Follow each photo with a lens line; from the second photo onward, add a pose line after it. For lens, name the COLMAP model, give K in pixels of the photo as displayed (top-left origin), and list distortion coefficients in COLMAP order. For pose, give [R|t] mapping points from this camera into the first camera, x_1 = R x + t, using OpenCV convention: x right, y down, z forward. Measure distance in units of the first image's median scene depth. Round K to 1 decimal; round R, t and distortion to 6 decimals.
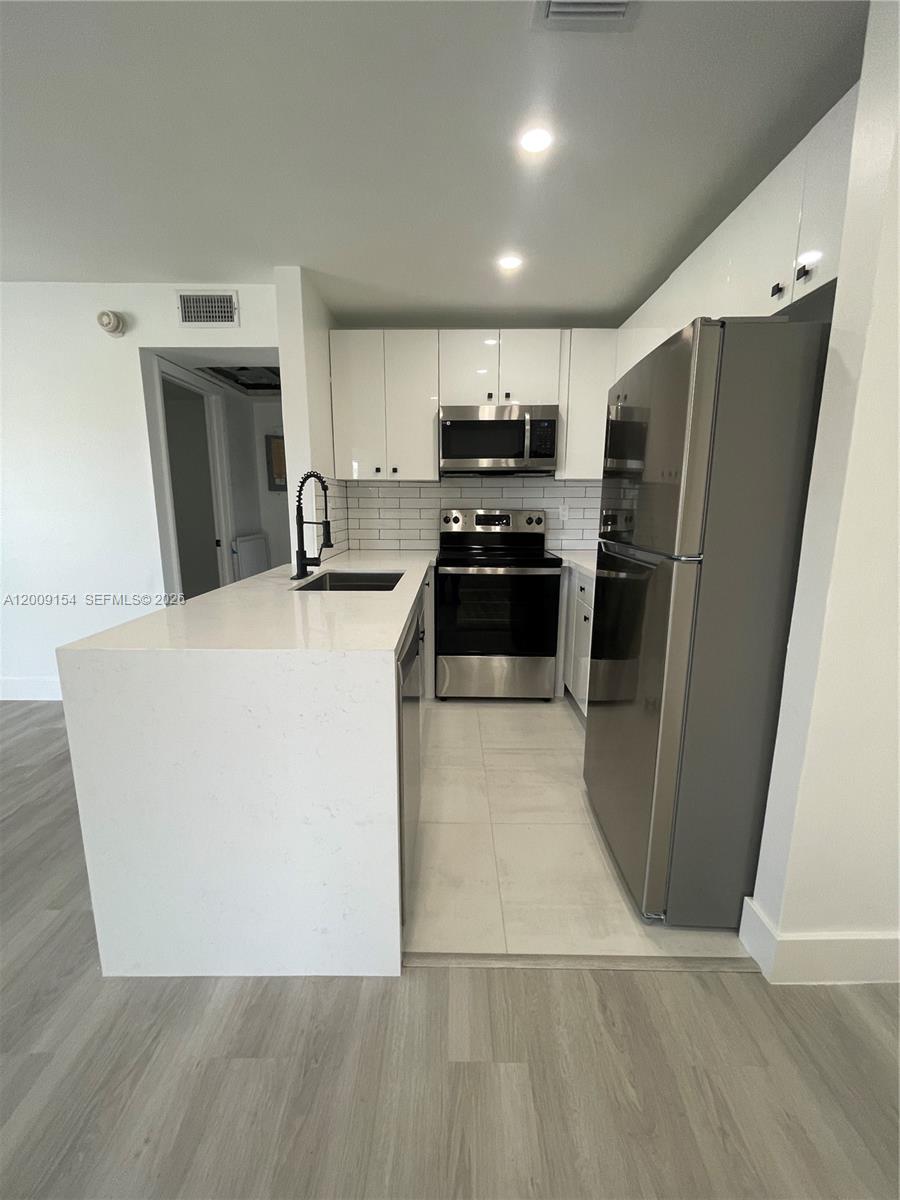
lens RADIAL K [[487.2, 0, 448.6], [0, 487.2, 591.4], [0, 0, 1]] dist [0.000745, 0.000010]
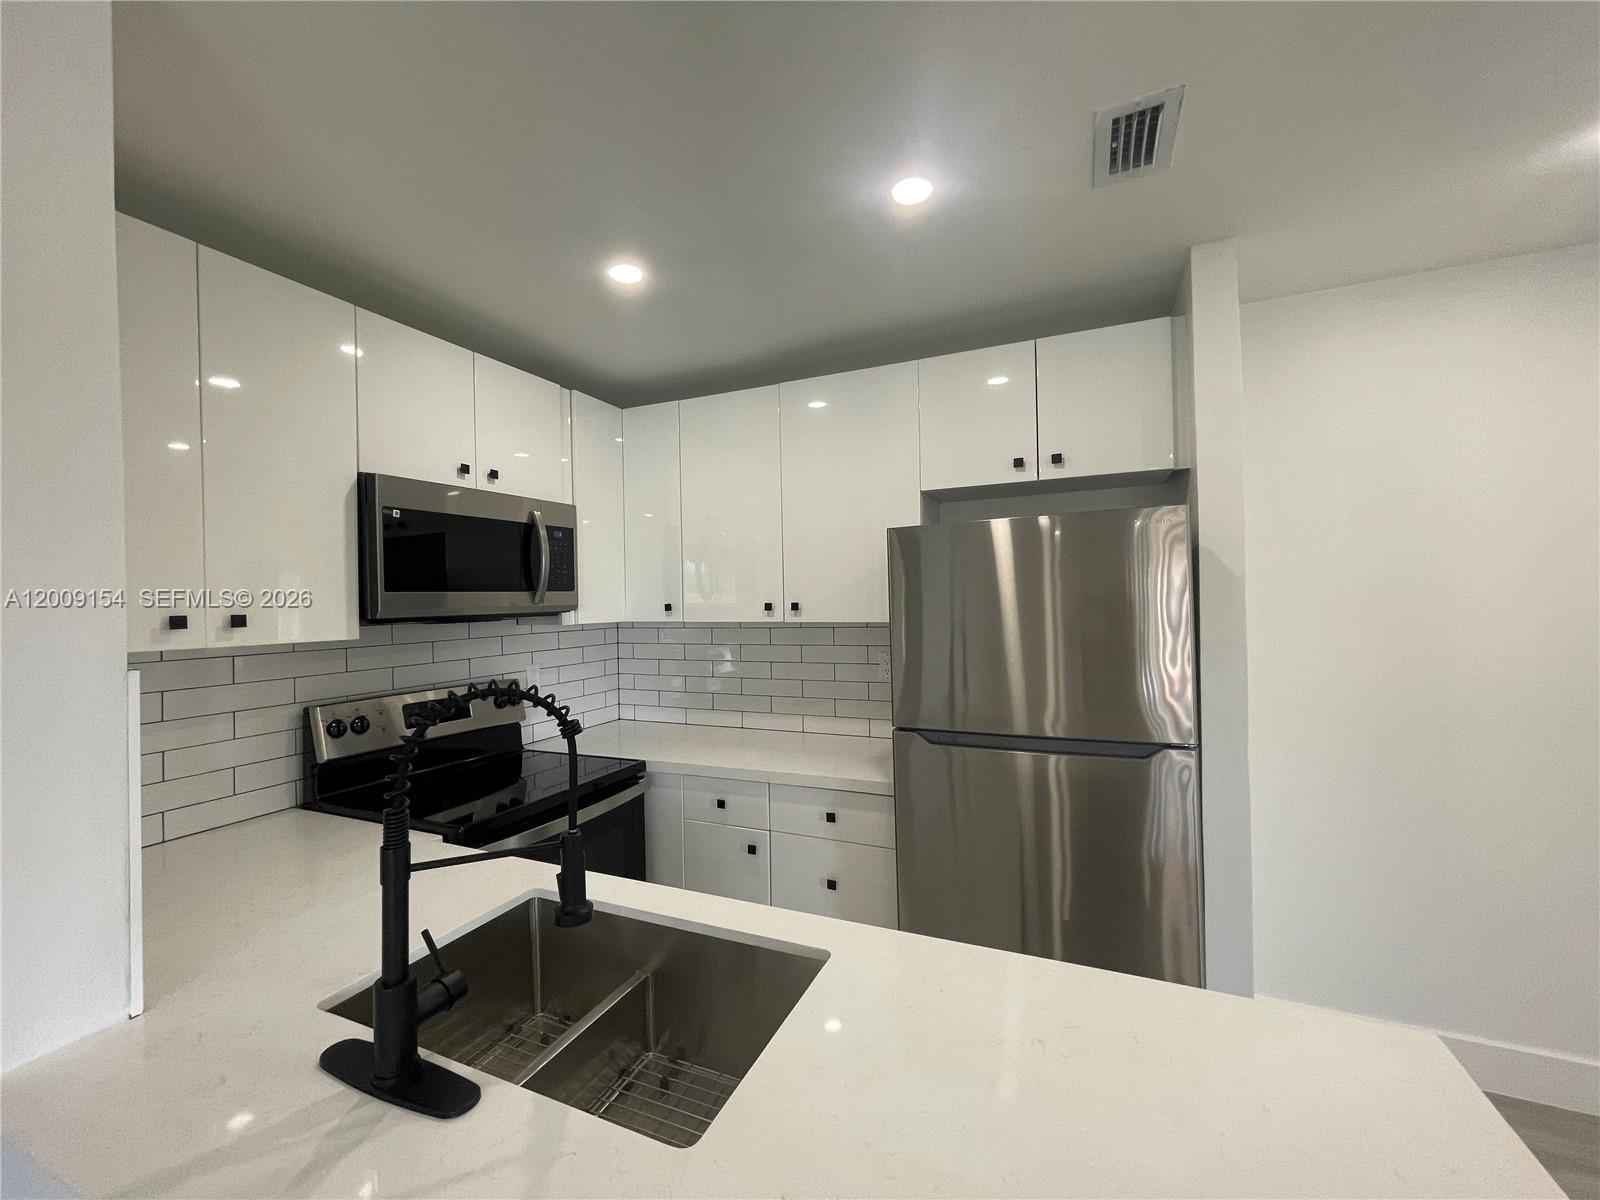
lens RADIAL K [[646.9, 0, 800.0], [0, 646.9, 600.0], [0, 0, 1]] dist [-0.025107, -0.000032]
pose [[0.389554, -0.011365, 0.920934, -0.392094], [0.190267, 0.979347, -0.068396, -0.160769], [-0.901136, 0.201868, 0.383671, 0.467937]]
